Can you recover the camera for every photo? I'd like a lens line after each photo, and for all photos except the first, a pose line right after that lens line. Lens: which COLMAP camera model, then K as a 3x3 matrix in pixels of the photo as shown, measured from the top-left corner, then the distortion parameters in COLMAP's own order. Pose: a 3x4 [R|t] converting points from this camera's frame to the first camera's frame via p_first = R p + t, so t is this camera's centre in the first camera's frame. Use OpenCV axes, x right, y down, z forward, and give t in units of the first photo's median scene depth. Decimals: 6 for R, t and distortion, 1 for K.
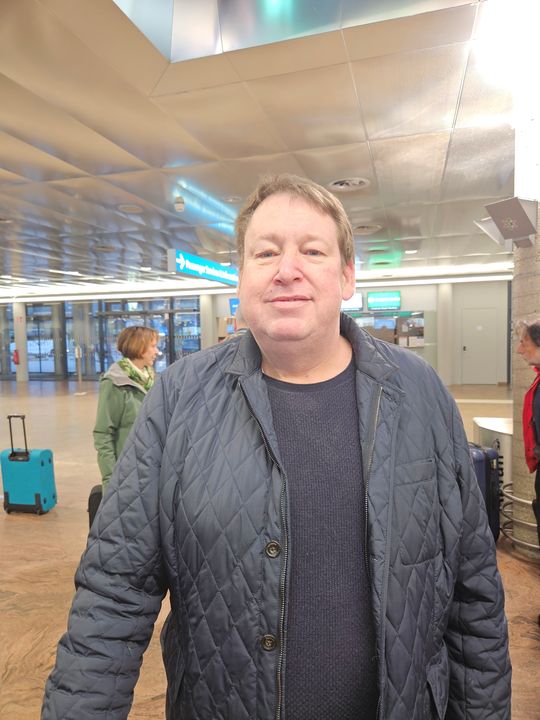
lens RADIAL K [[468.0, 0, 270.0], [0, 468.0, 360.0], [0, 0, 1]] dist [0.065555, -0.050252]
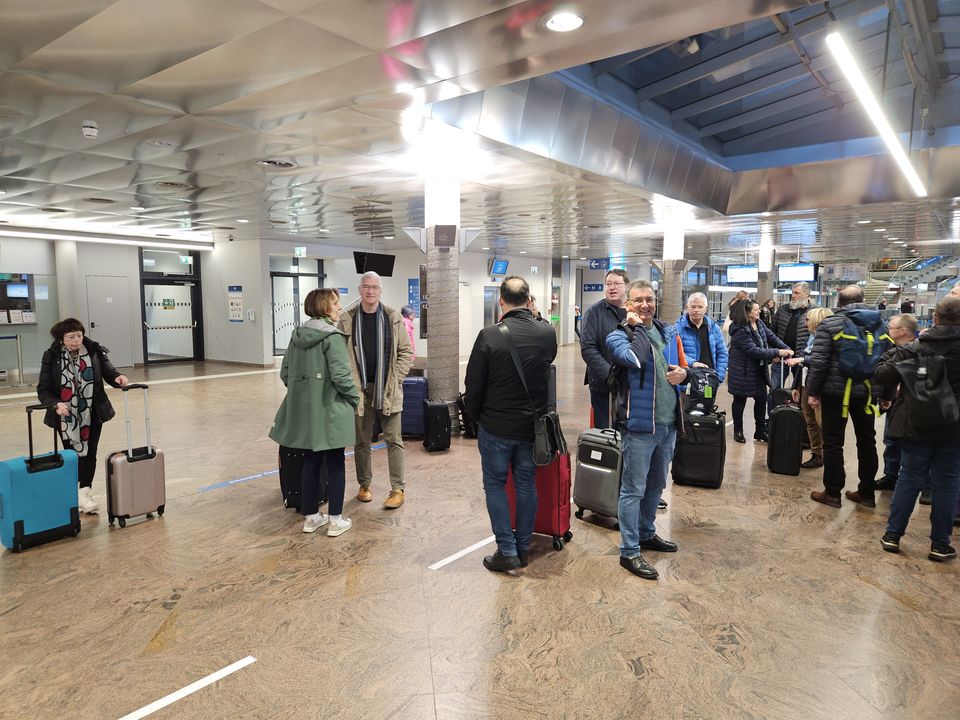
lens RADIAL K [[624.0, 0, 476.6], [0, 624.0, 348.7], [0, 0, 1]] dist [0.065555, -0.050252]
pose [[0.370037, -0.052045, 0.927558, -0.351084], [0.047431, 0.998186, 0.037086, 0.006634], [-0.927805, 0.030272, 0.371834, 0.003833]]
